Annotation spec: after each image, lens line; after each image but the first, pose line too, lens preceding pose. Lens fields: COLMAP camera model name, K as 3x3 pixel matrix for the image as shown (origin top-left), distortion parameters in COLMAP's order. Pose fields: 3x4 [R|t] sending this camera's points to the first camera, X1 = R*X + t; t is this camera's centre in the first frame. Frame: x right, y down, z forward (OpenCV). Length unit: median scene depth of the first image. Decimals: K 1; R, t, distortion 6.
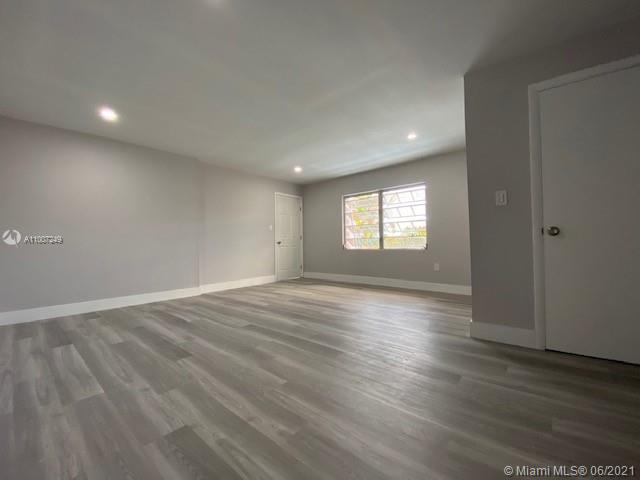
lens RADIAL K [[258.1, 0, 321.3], [0, 258.1, 243.5], [0, 0, 1]] dist [0.010321, -0.001567]
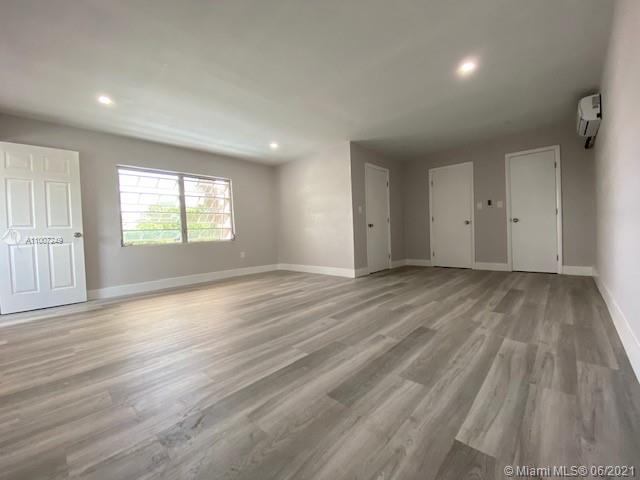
lens RADIAL K [[258.1, 0, 317.4], [0, 258.1, 236.5], [0, 0, 1]] dist [0.010321, -0.001567]
pose [[0.059260, 0.003255, 0.998237, -1.369621], [0.035449, 0.999357, -0.005363, 0.049777], [-0.997613, 0.035704, 0.059106, 1.170361]]
